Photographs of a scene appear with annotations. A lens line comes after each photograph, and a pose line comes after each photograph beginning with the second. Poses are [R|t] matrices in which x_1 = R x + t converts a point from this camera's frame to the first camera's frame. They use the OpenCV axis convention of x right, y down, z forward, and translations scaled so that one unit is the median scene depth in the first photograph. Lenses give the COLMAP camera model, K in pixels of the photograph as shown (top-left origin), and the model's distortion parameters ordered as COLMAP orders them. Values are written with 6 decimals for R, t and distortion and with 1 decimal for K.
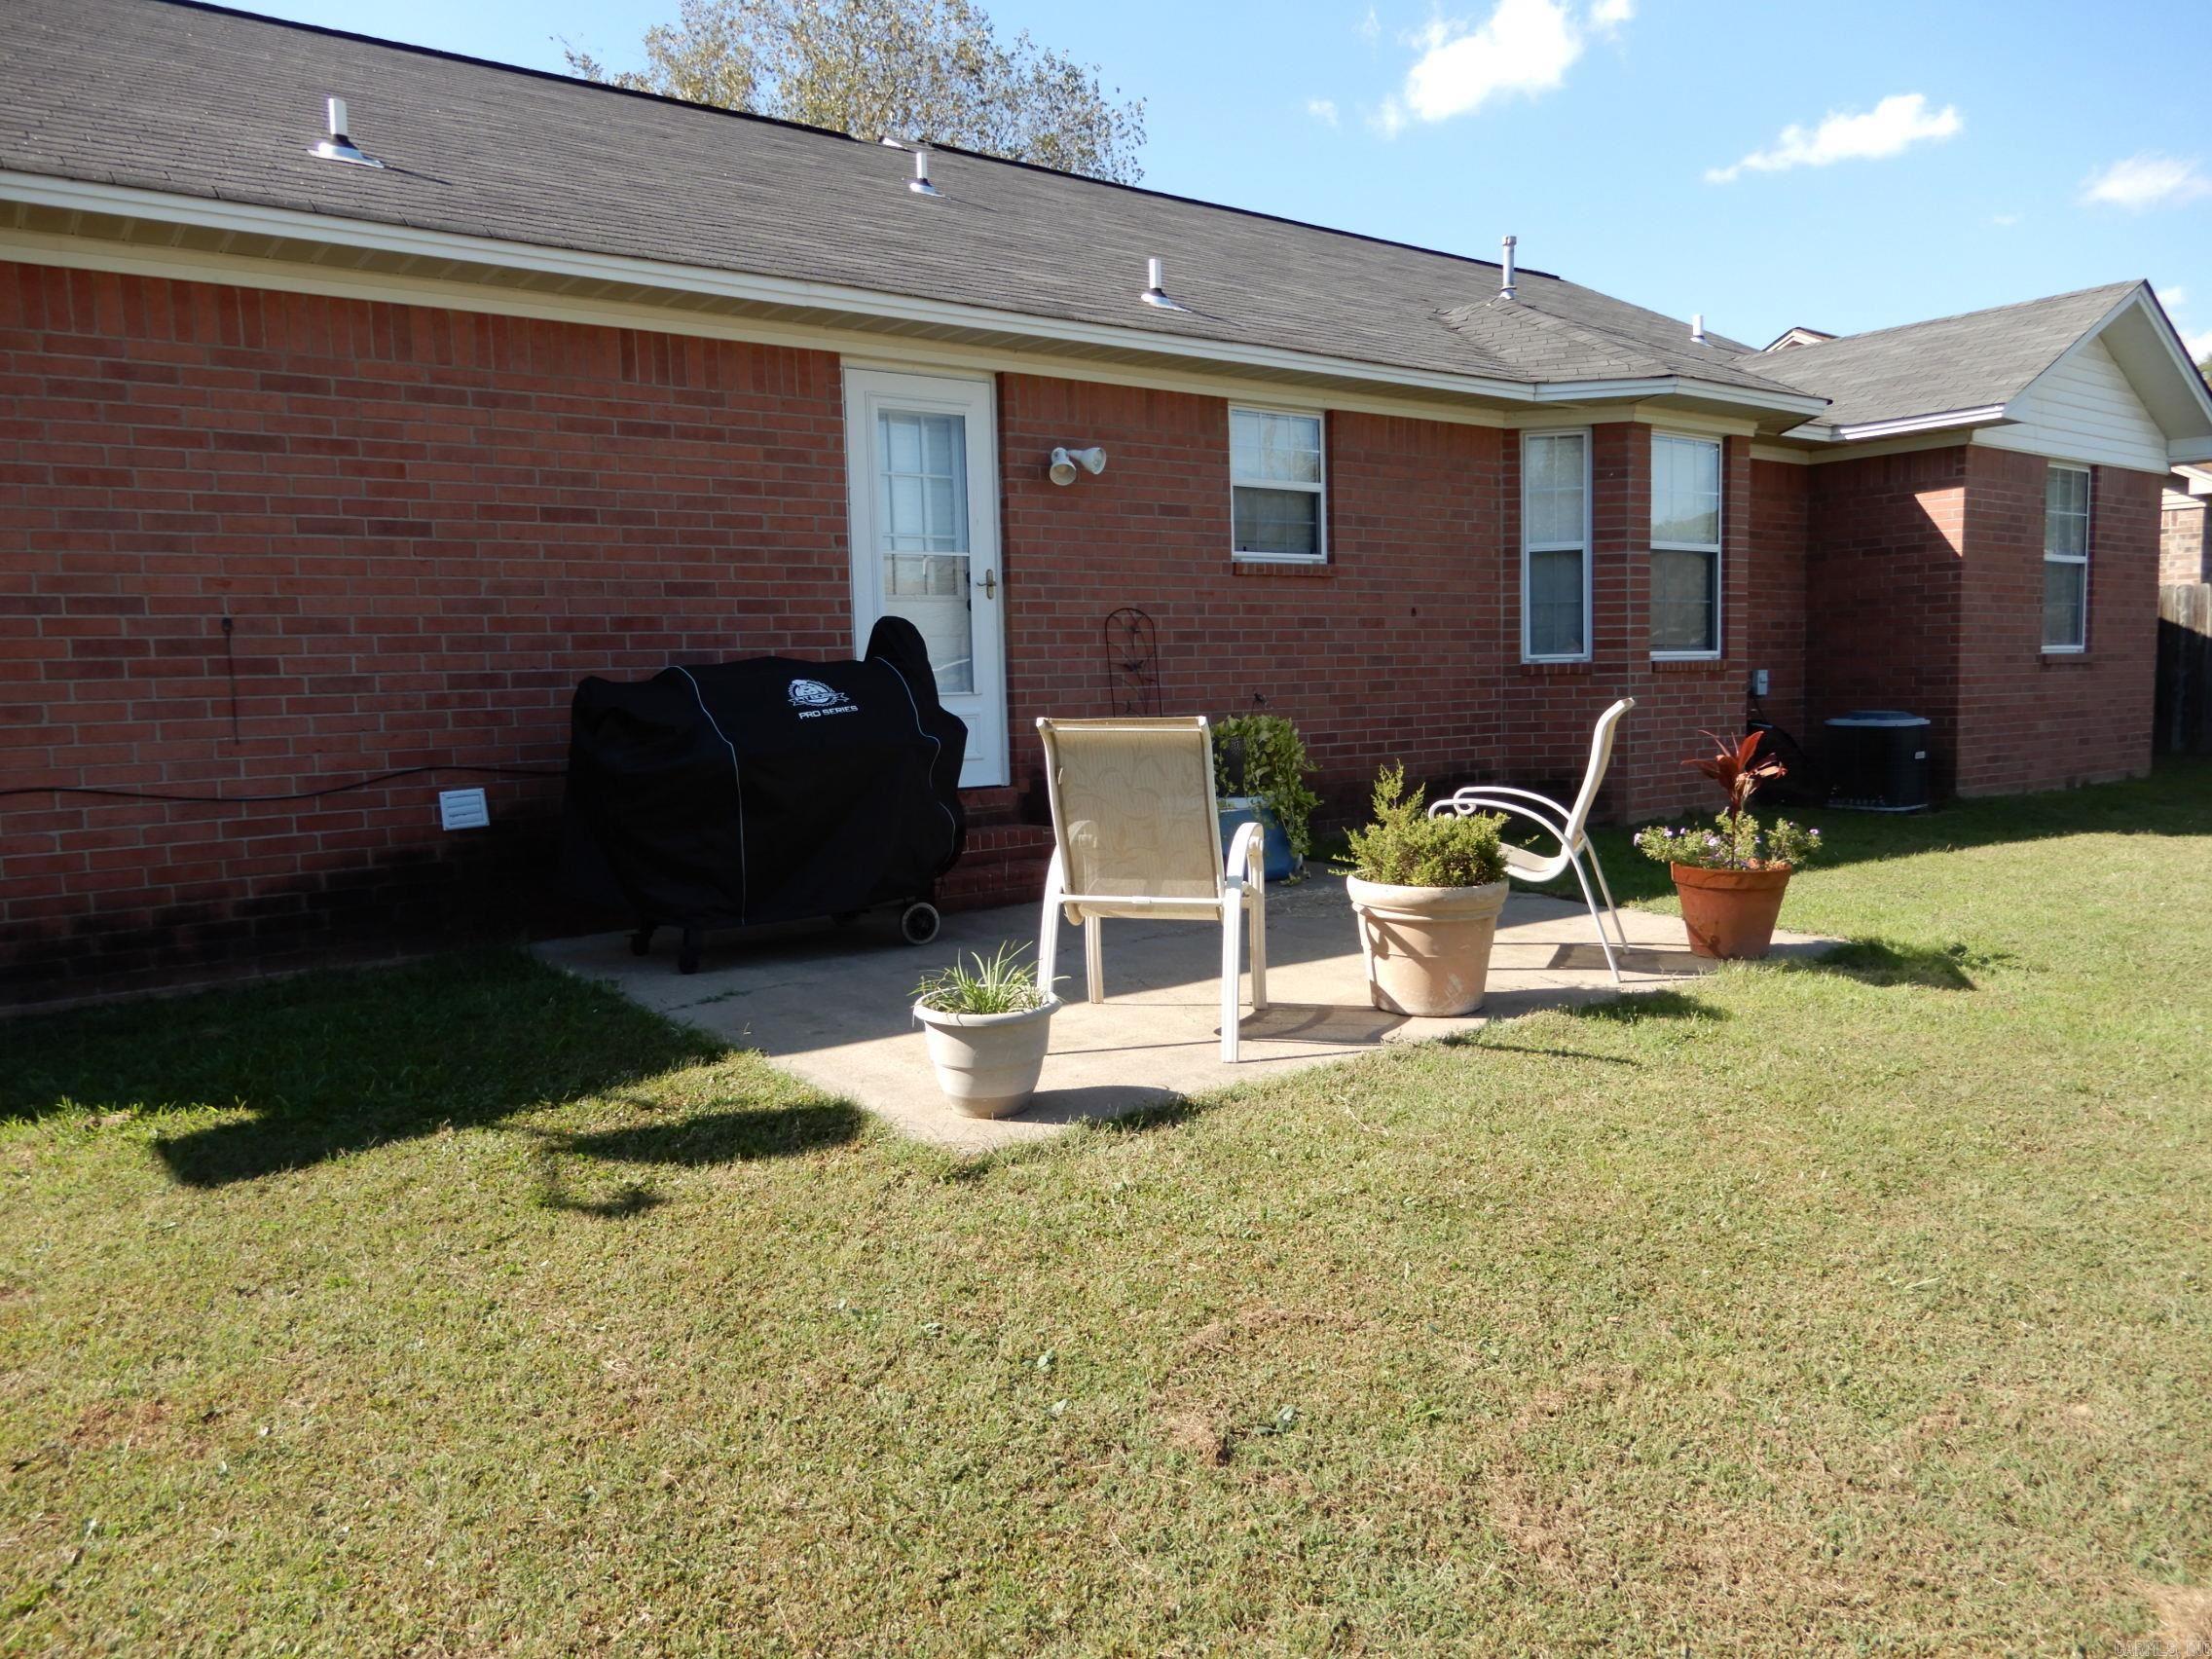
lens RADIAL K [[1609.1, 0, 1115.9], [0, 1609.1, 828.7], [0, 0, 1]] dist [-0.008612, 0.006097]
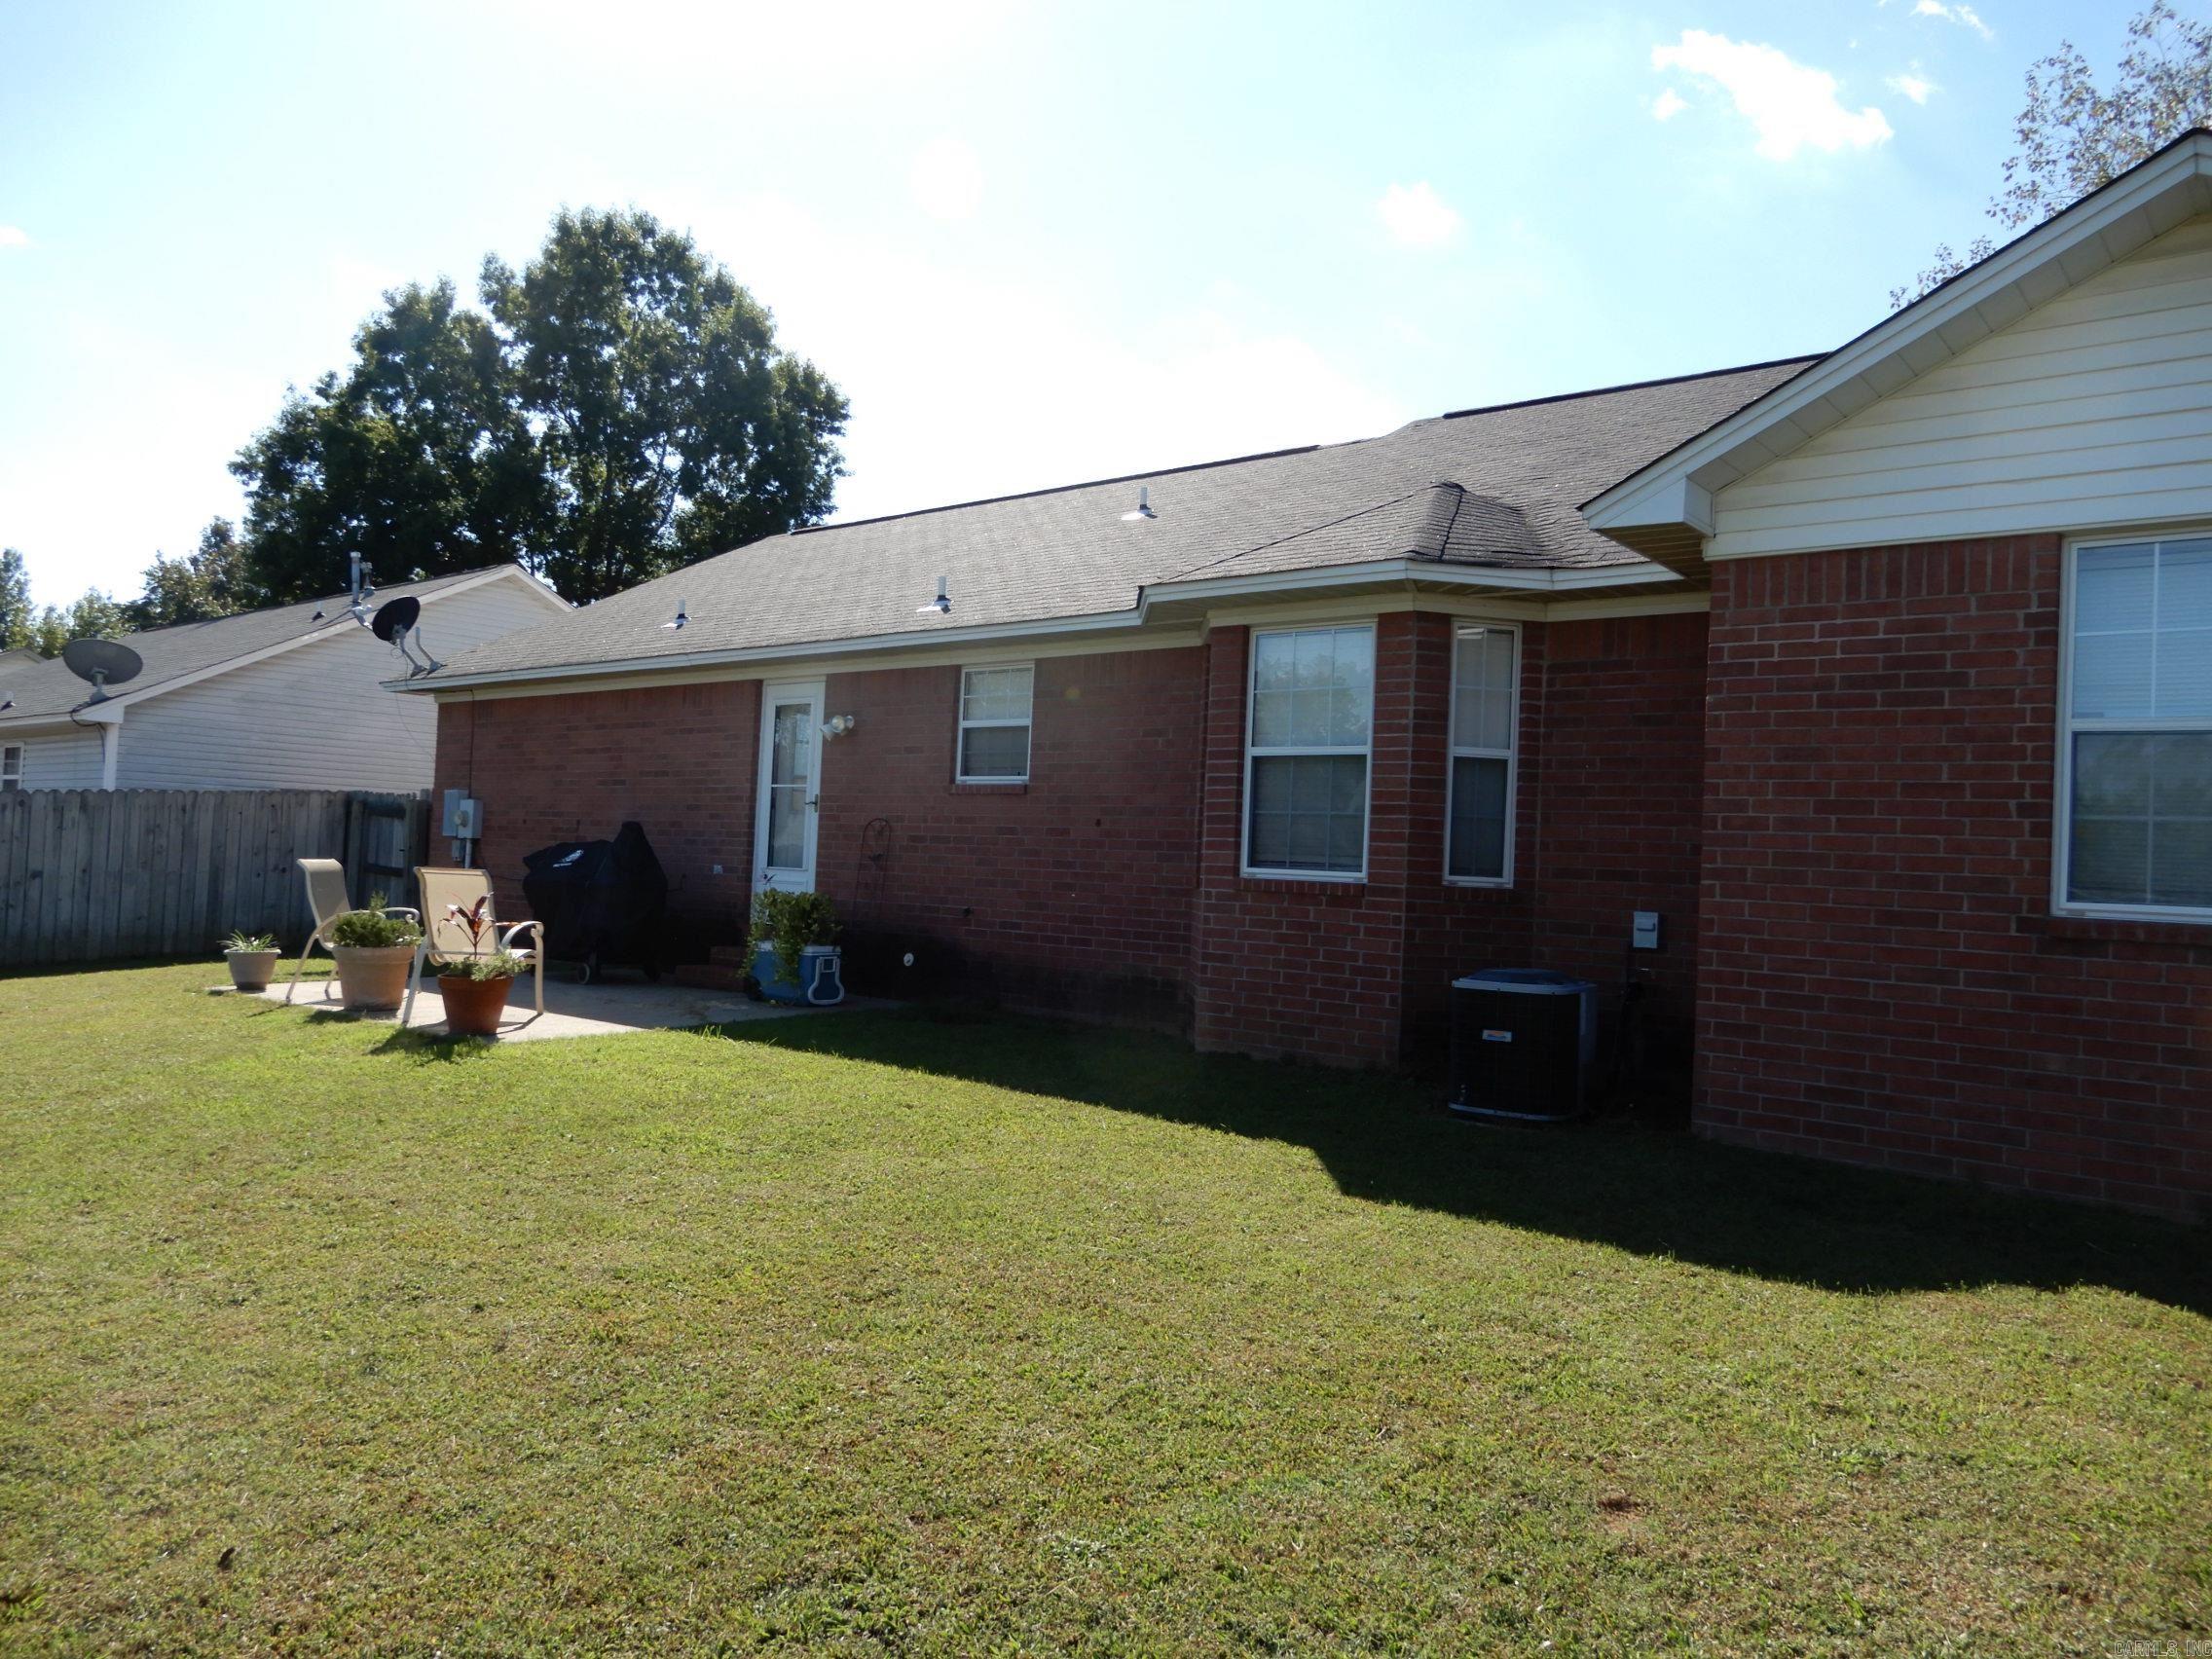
lens RADIAL K [[1609.1, 0, 1094.5], [0, 1609.1, 823.5], [0, 0, 1]] dist [-0.008612, 0.006097]
pose [[0.207579, 0.007323, -0.978191, 1.599356], [-0.135841, 0.990499, -0.021411, -0.138092], [0.968741, 0.137323, 0.206601, 0.959998]]
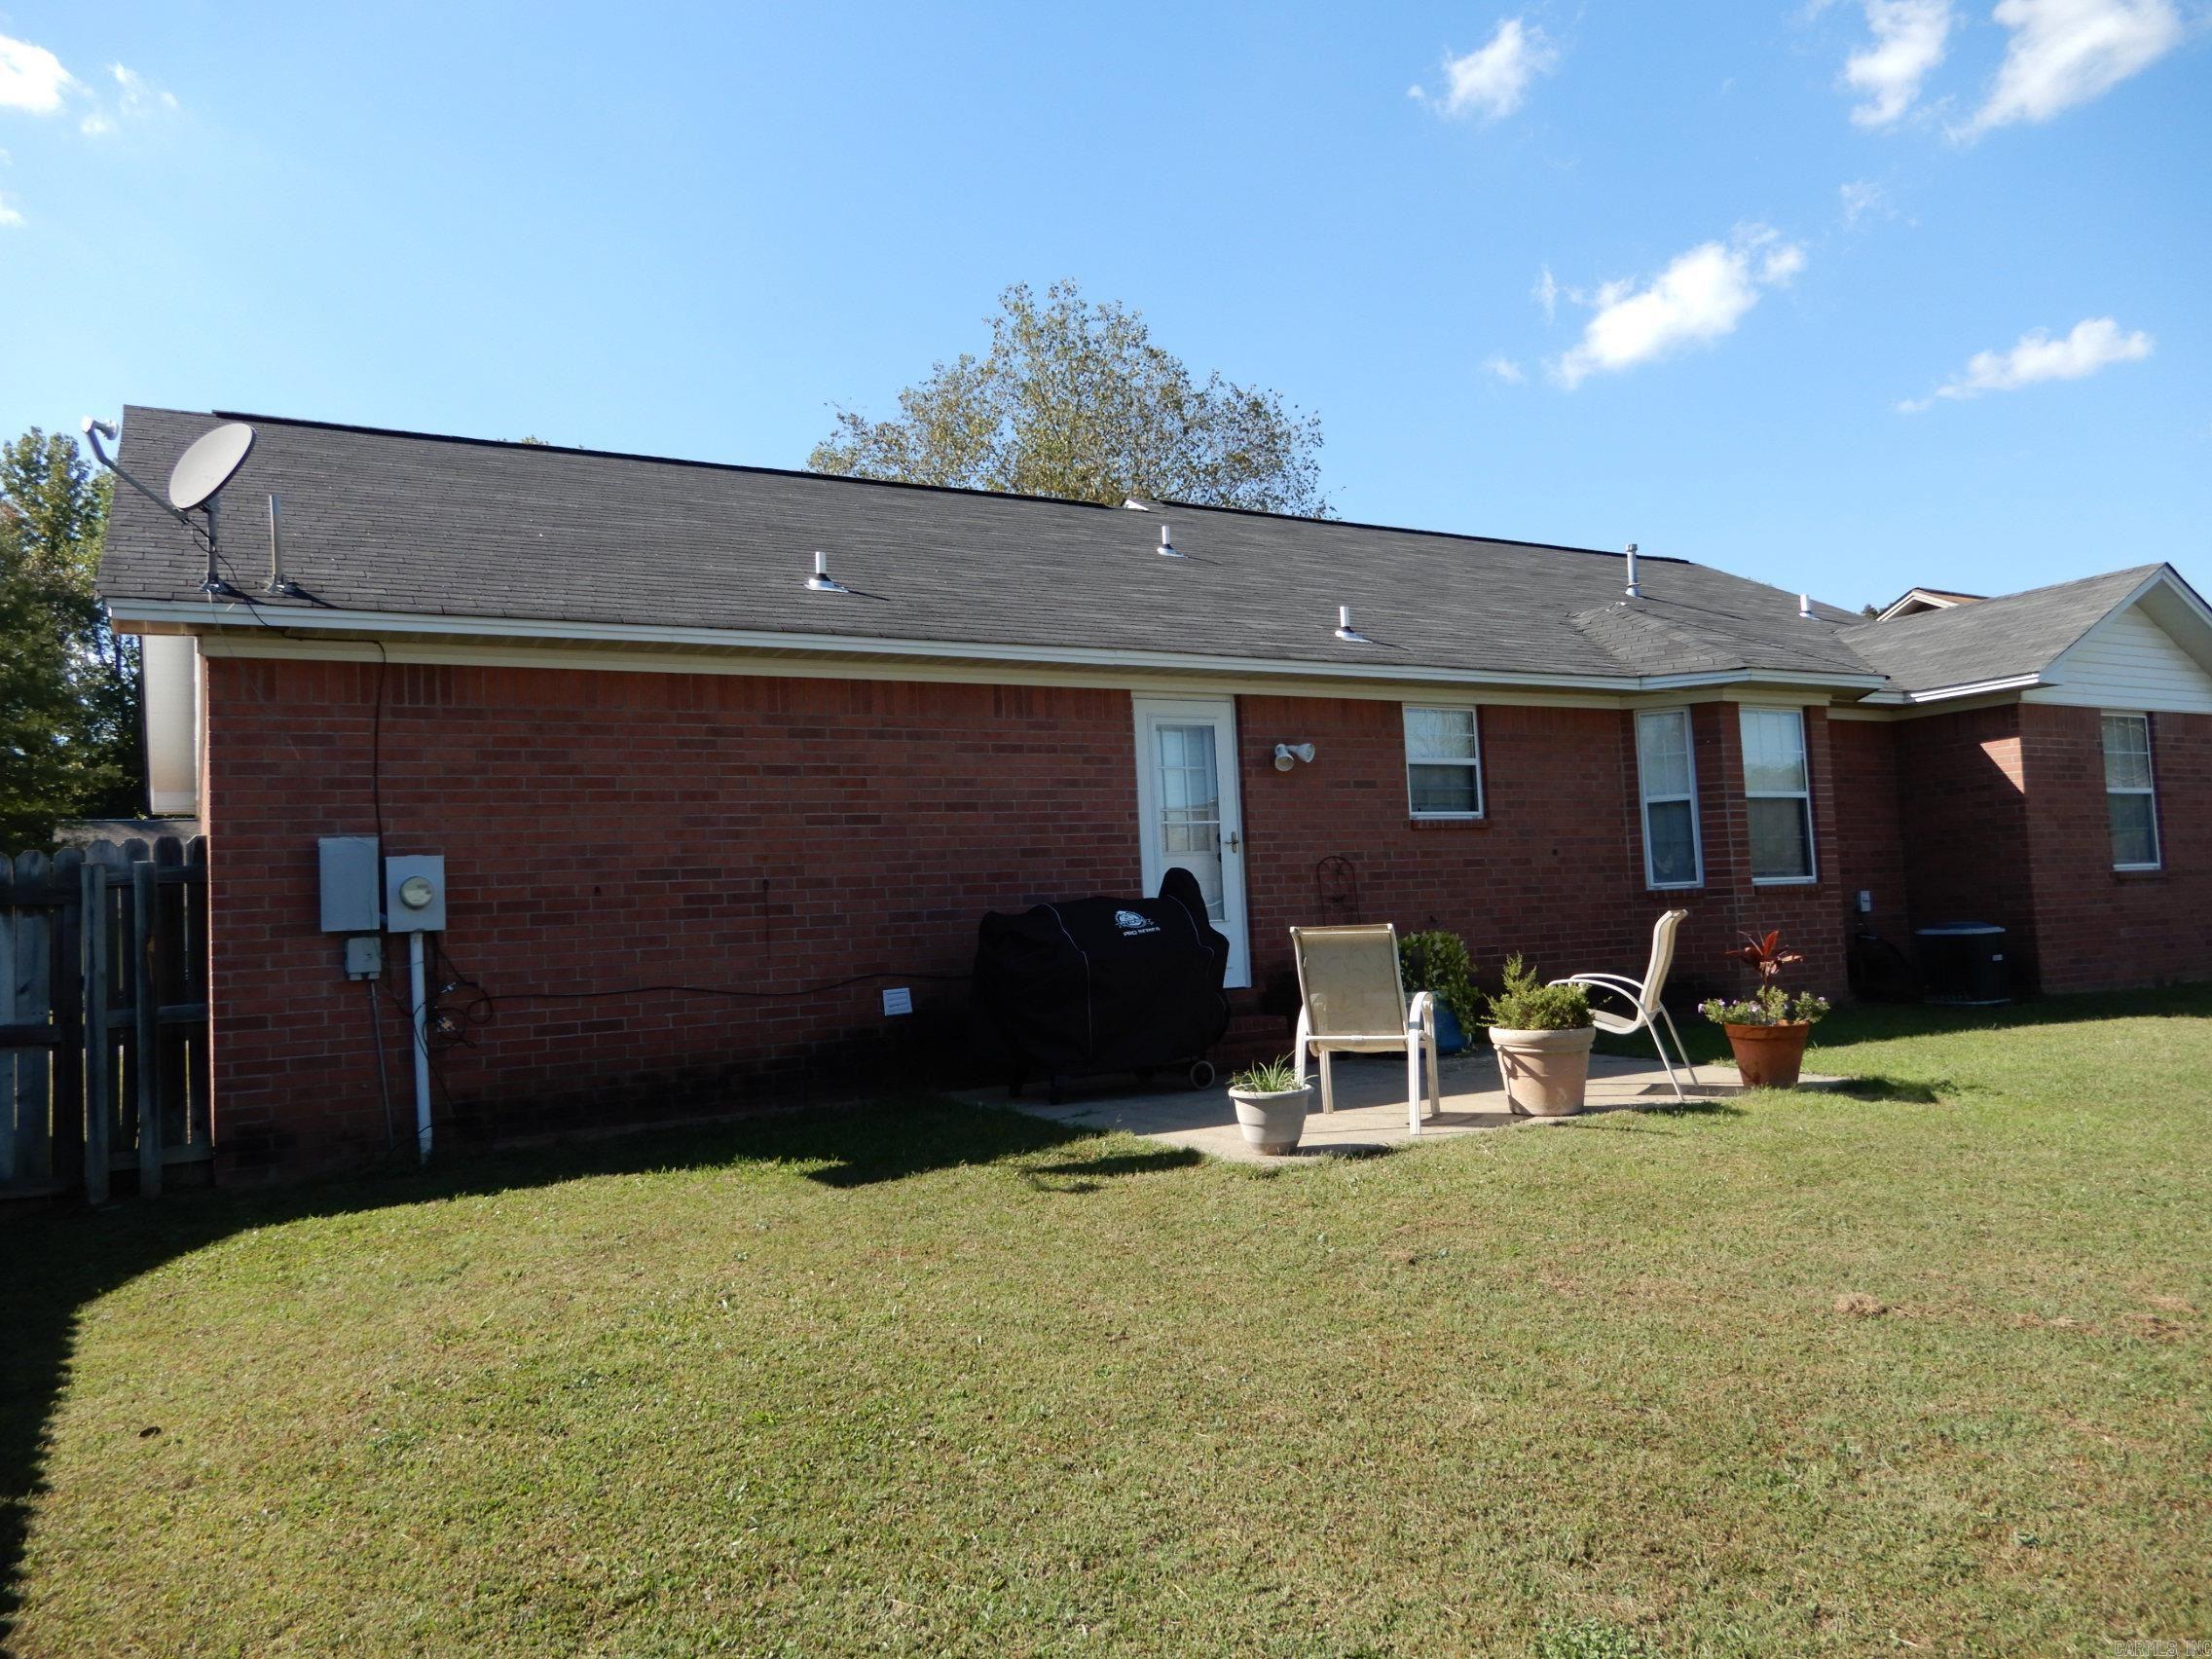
lens RADIAL K [[1609.1, 0, 1096.8], [0, 1609.1, 797.3], [0, 0, 1]] dist [-0.008612, 0.006097]
pose [[0.991455, -0.031540, -0.126576, -0.018698], [0.009677, 0.985439, -0.169753, 0.046925], [0.130087, 0.167077, 0.977324, -0.399079]]
